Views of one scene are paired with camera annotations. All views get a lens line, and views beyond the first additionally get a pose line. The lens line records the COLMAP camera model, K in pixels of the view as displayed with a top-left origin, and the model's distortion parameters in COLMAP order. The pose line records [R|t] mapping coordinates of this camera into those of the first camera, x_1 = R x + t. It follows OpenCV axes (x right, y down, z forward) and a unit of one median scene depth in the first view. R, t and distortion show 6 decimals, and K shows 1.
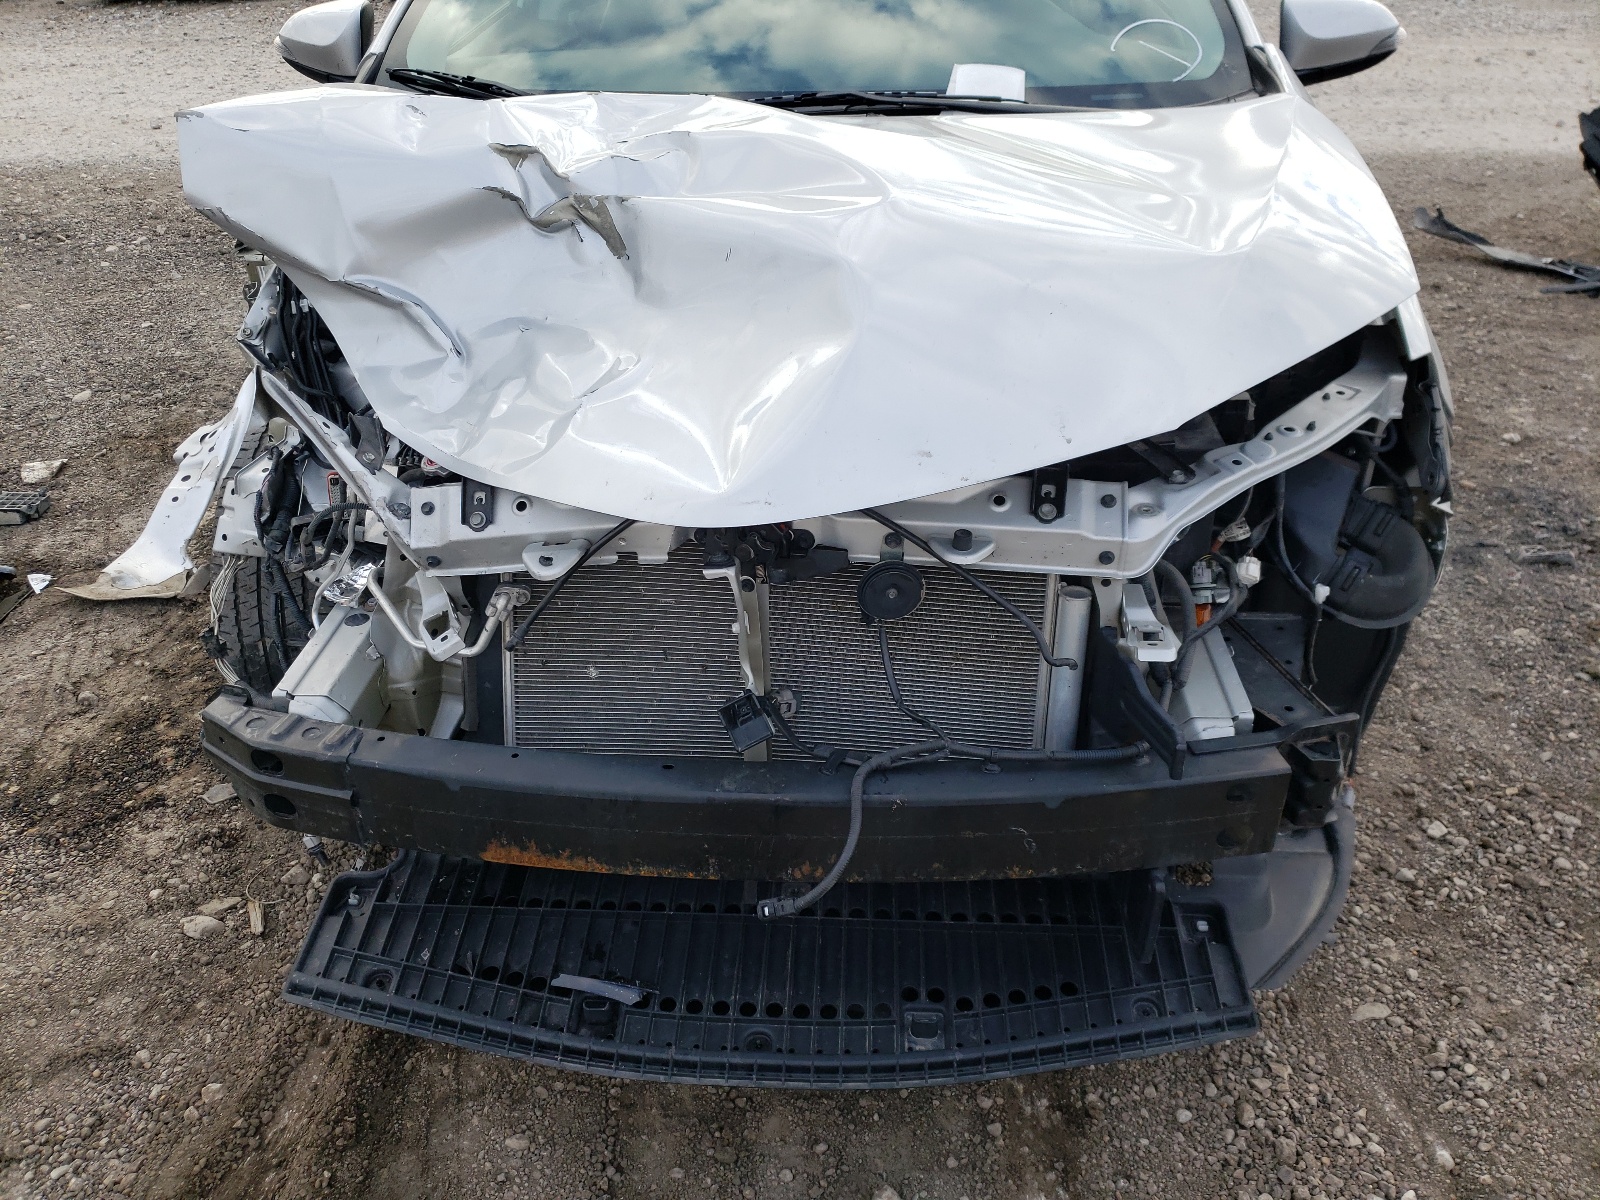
lens RADIAL K [[1235.8, 0, 800.0], [0, 1235.8, 600.0], [0, 0, 1]] dist [0.027462, 0.002487]
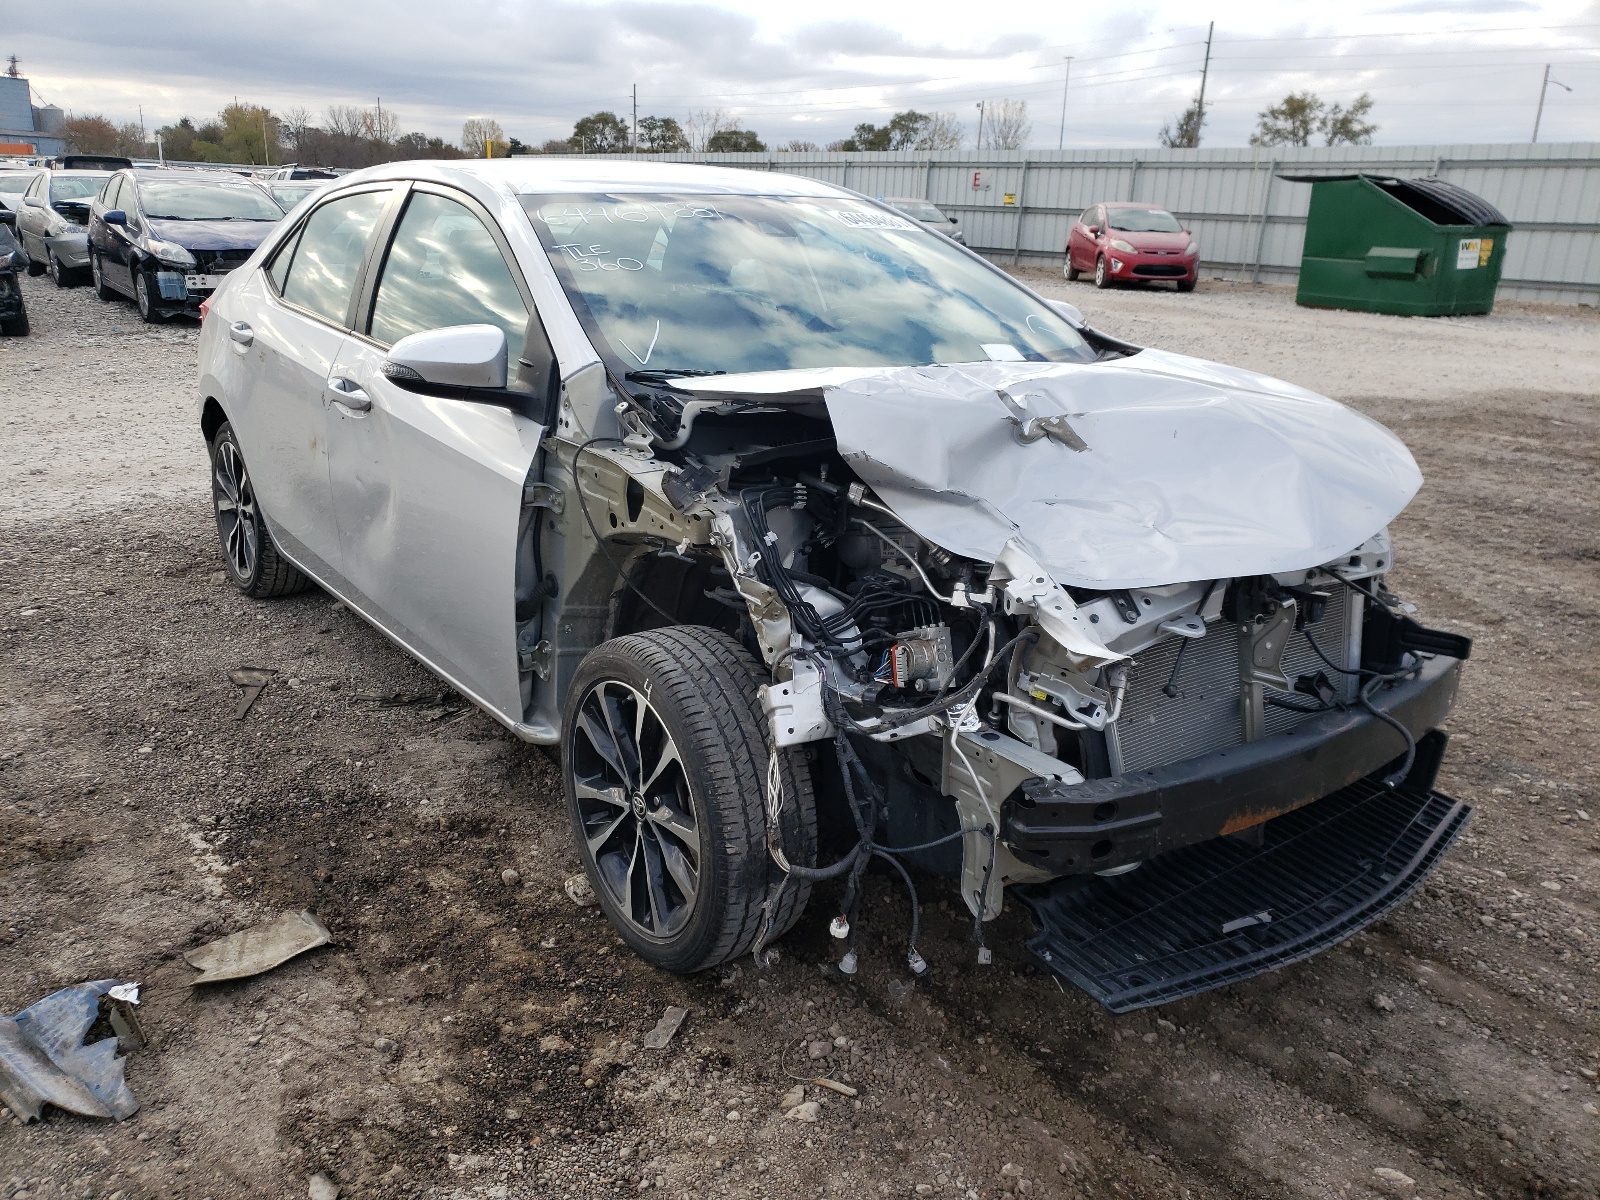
lens RADIAL K [[1235.8, 0, 800.0], [0, 1235.8, 600.0], [0, 0, 1]] dist [0.027462, 0.002487]
pose [[0.753675, -0.166724, 0.635749, -1.399258], [0.317053, 0.939528, -0.129475, -0.015959], [-0.575718, 0.299148, 0.760960, 0.088665]]
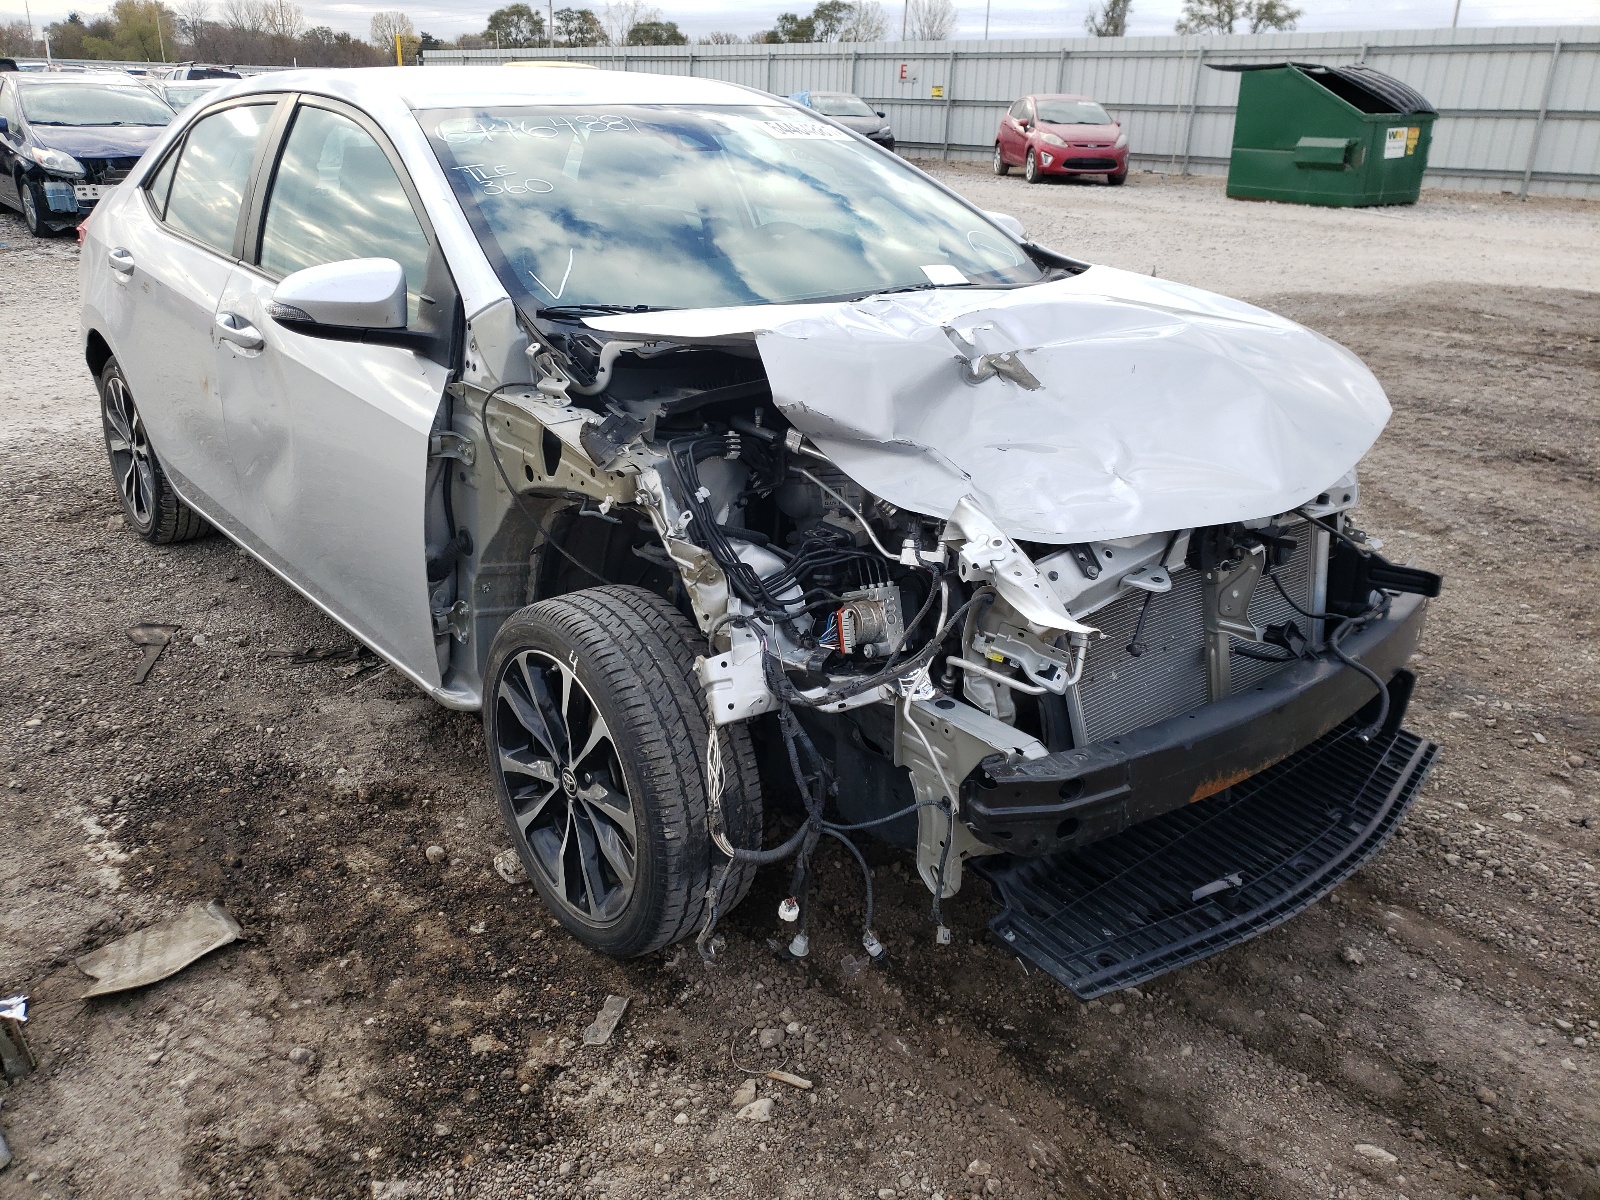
lens RADIAL K [[1229.0, 0, 792.8], [0, 1229.0, 564.3], [0, 0, 1]] dist [0.024170, 0.009882]
pose [[0.718919, -0.222819, 0.658413, -1.308250], [0.348623, 0.935060, -0.064219, -0.094330], [-0.601347, 0.275707, 0.749912, 0.160307]]
